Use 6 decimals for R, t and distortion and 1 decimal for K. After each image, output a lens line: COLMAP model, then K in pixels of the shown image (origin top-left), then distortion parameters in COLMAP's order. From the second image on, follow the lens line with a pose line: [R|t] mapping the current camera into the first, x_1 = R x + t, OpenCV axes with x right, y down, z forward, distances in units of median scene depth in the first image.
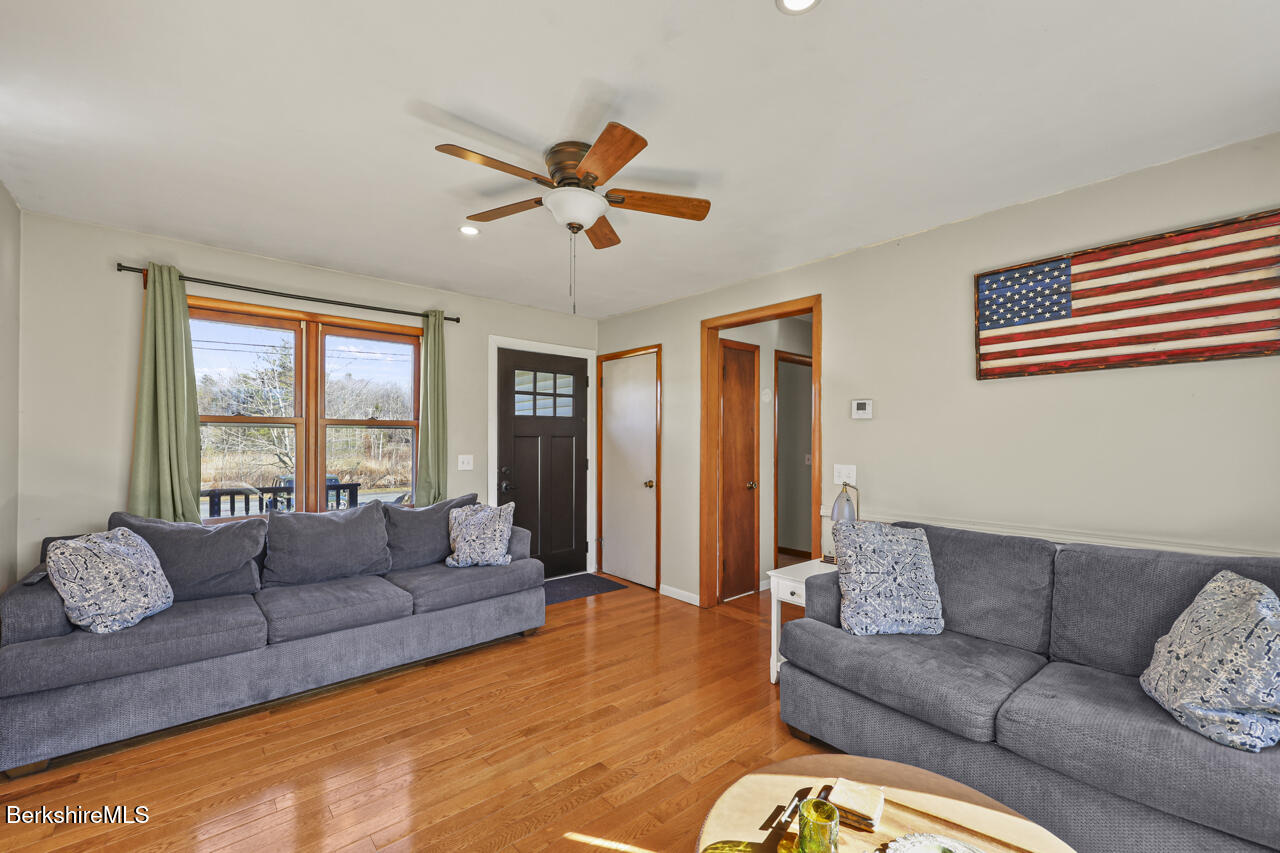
lens RADIAL K [[524.9, 0, 641.6], [0, 524.9, 434.7], [0, 0, 1]] dist [0.000793, -0.000374]
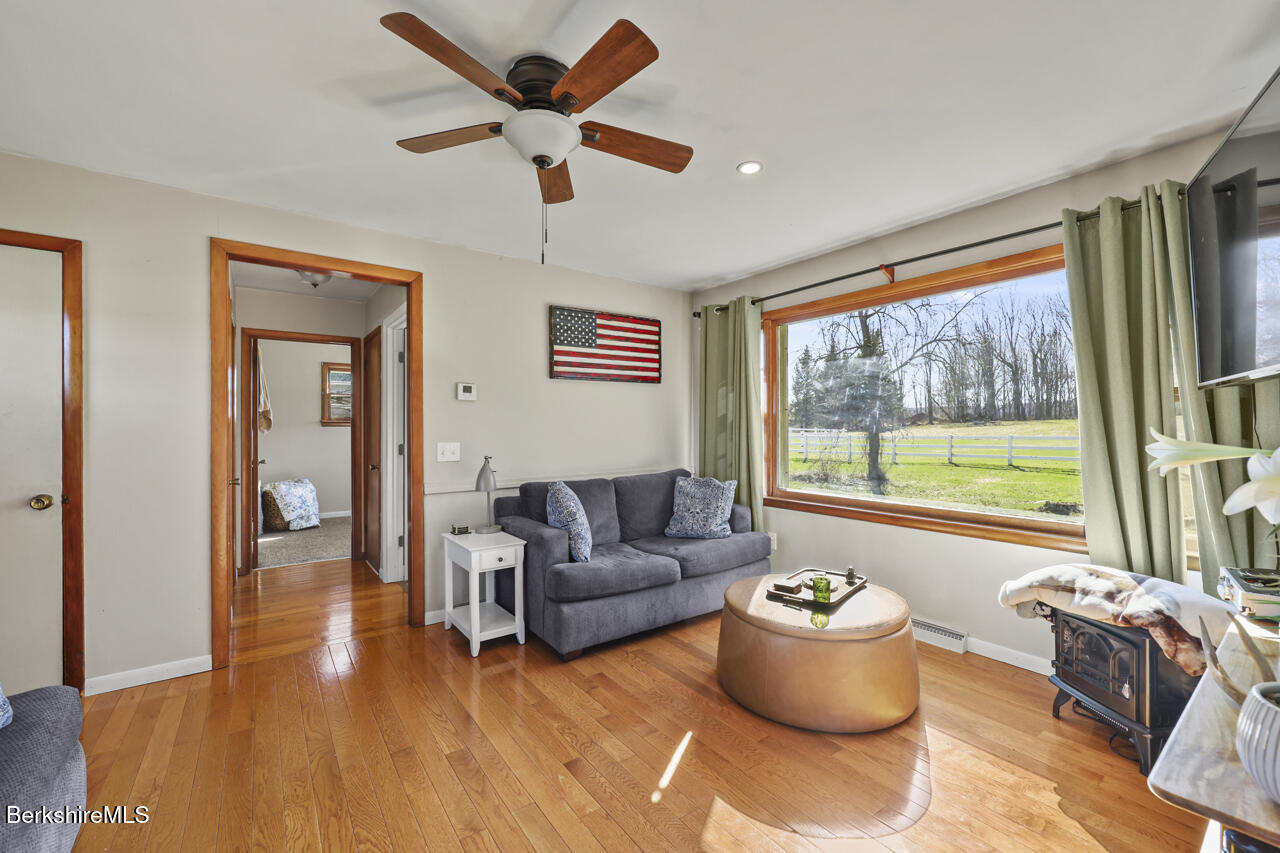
lens RADIAL K [[524.9, 0, 643.3], [0, 524.9, 423.1], [0, 0, 1]] dist [0.000793, -0.000374]
pose [[0.086272, 0.007615, 0.996243, -0.791859], [-0.006290, 0.999955, -0.007099, 0.028213], [-0.996252, -0.005654, 0.086316, 0.633941]]
